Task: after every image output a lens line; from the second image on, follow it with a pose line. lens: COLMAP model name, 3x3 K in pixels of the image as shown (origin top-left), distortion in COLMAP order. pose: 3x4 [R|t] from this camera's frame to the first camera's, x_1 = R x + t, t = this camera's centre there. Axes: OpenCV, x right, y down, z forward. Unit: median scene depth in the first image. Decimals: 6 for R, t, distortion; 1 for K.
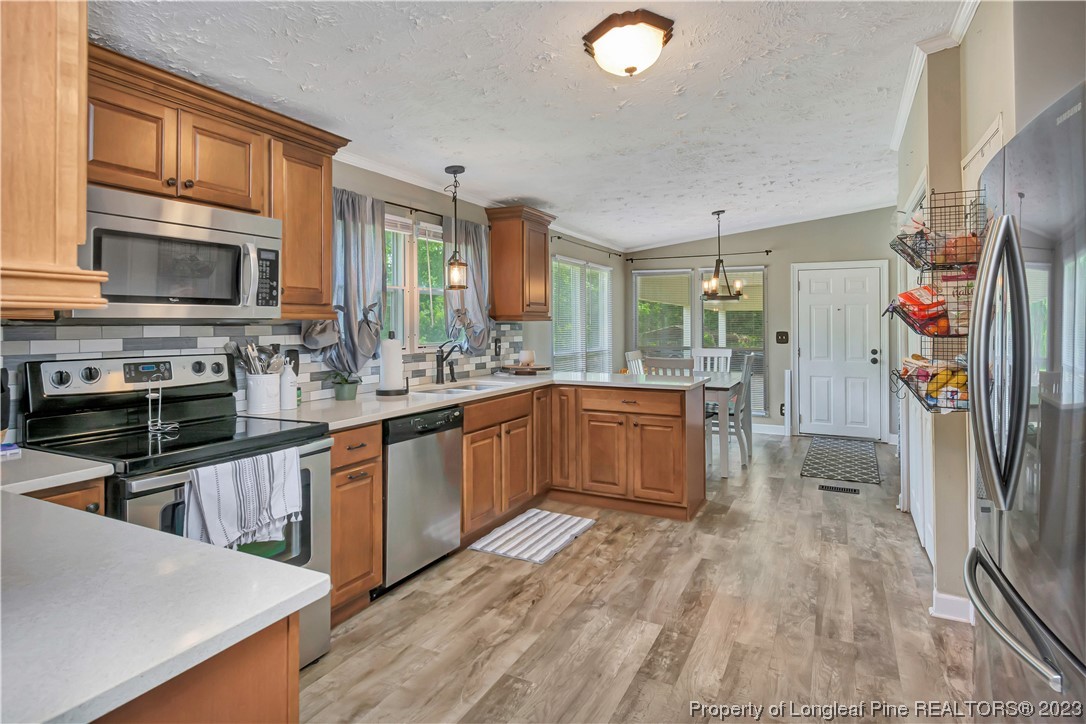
lens RADIAL K [[576.5, 0, 530.3], [0, 576.5, 330.7], [0, 0, 1]] dist [0.000798, -0.001311]
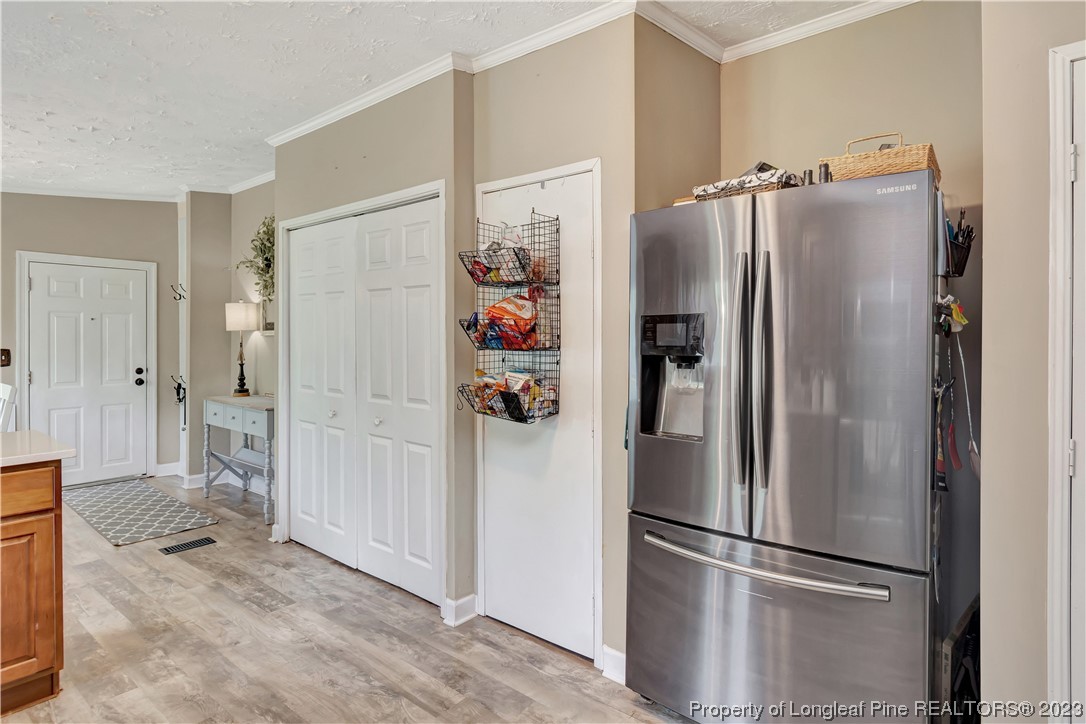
lens RADIAL K [[576.5, 0, 547.3], [0, 576.5, 339.1], [0, 0, 1]] dist [0.000798, -0.001311]
pose [[0.203759, -0.004188, 0.979012, -0.209116], [0.013309, 0.999910, 0.001507, -0.006381], [-0.978931, 0.012723, 0.203797, 0.515642]]
